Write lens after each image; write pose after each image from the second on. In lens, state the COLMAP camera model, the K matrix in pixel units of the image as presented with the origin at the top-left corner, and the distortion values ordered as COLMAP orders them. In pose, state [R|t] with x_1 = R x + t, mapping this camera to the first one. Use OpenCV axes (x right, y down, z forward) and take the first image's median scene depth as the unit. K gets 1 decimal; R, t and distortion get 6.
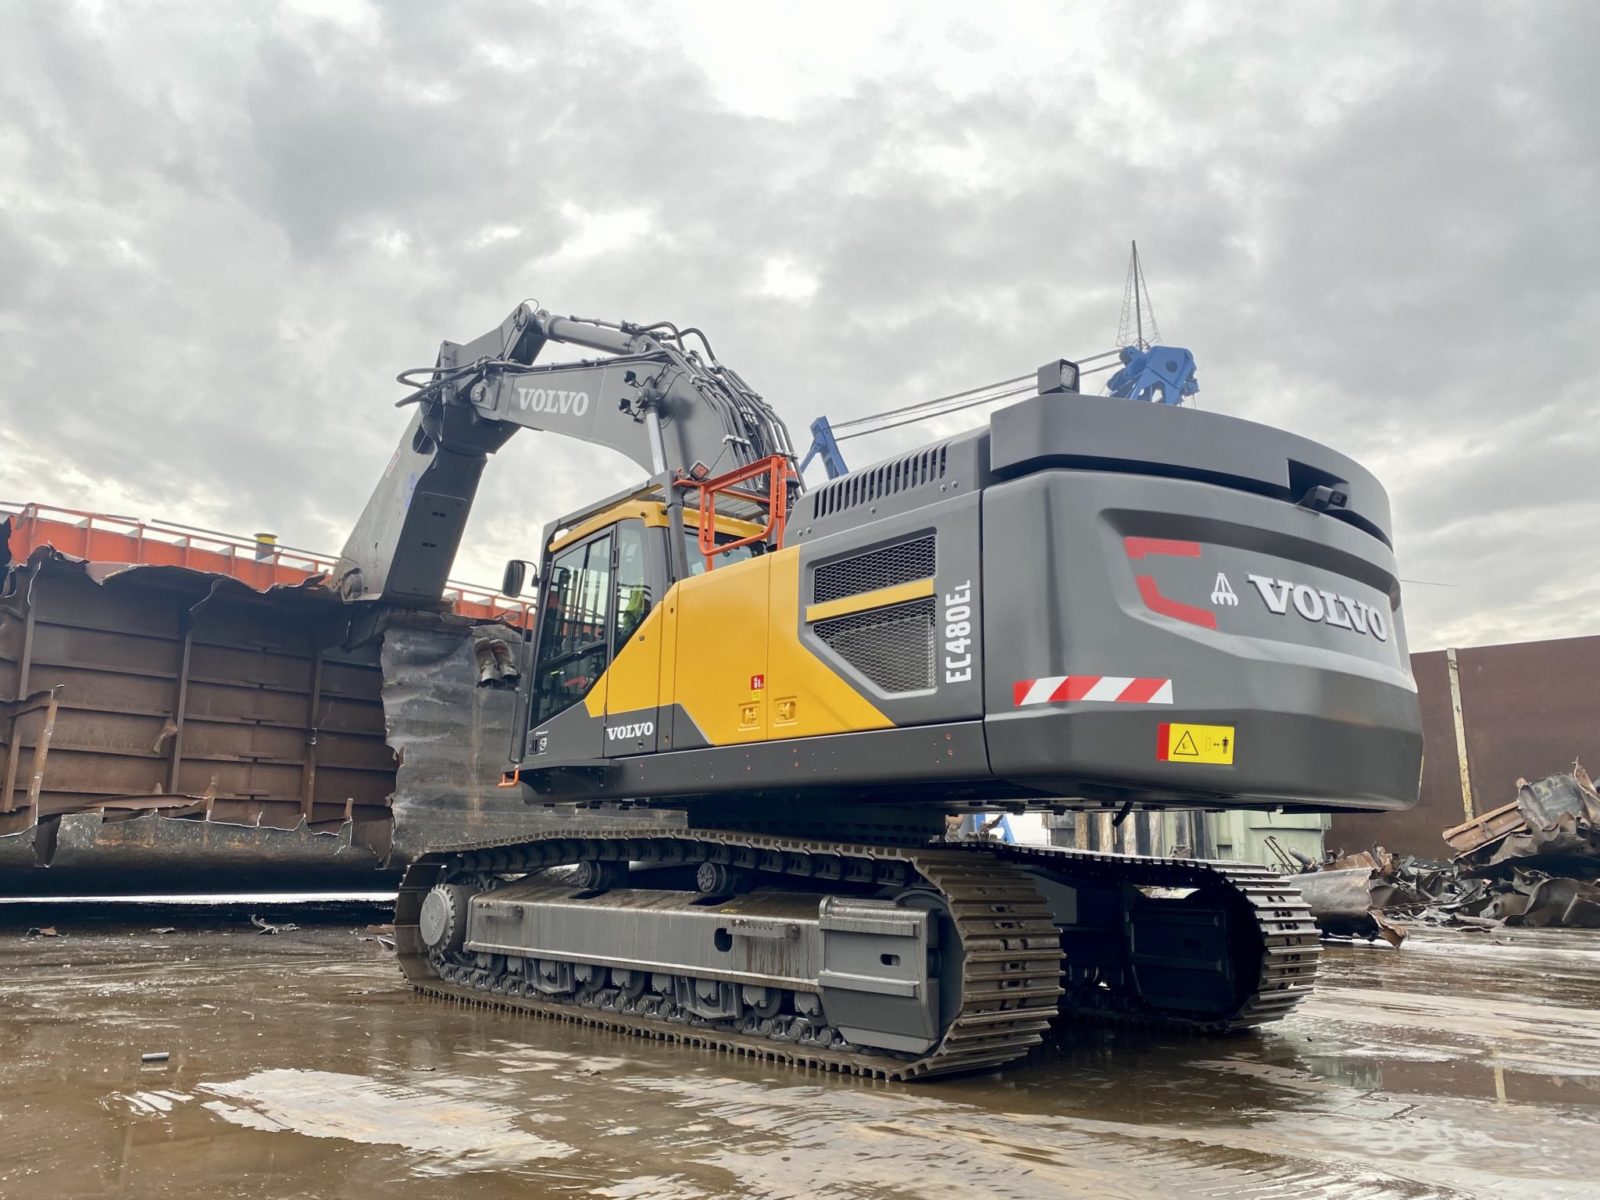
lens RADIAL K [[1263.5, 0, 788.2], [0, 1263.5, 604.5], [0, 0, 1]] dist [0.075704, -0.086301]
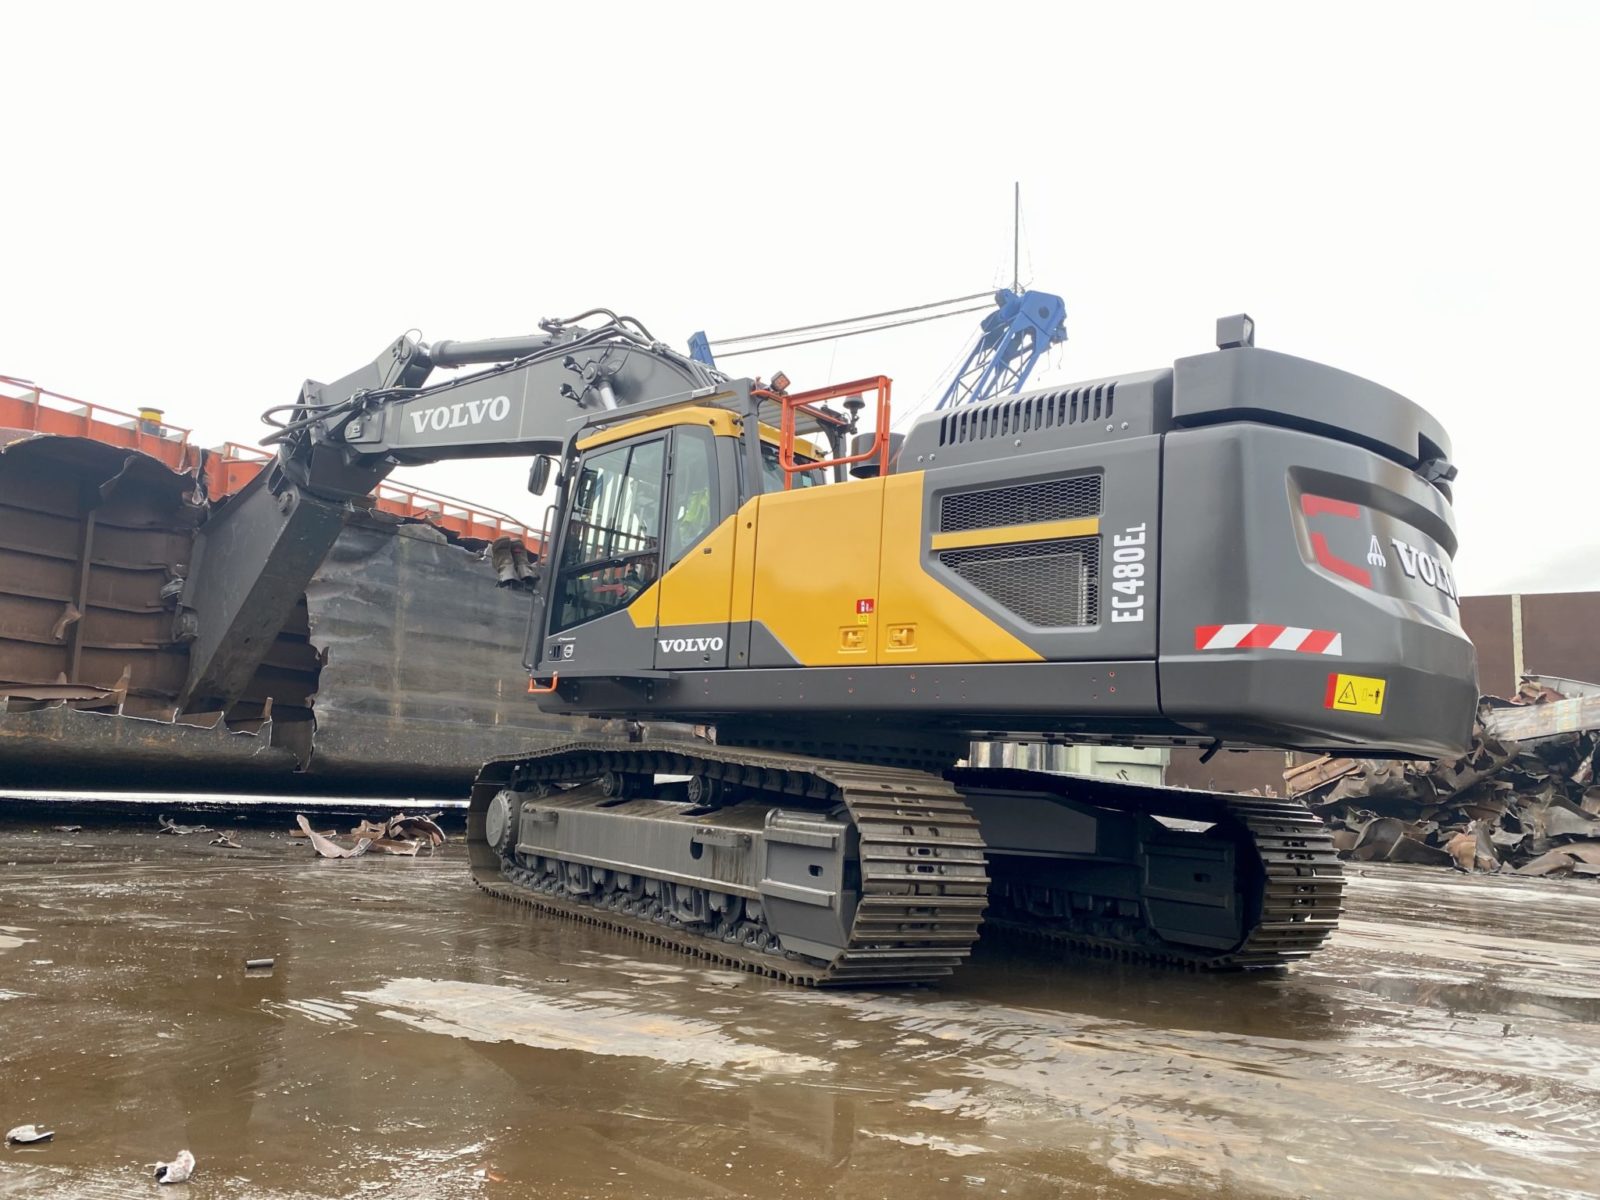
lens RADIAL K [[1263.5, 0, 799.0], [0, 1263.5, 613.1], [0, 0, 1]] dist [0.075704, -0.086301]
pose [[0.987568, 0.055550, 0.147050, -0.104651], [-0.065606, 0.995763, 0.064438, 0.001970], [-0.142847, -0.073285, 0.987028, 0.008856]]
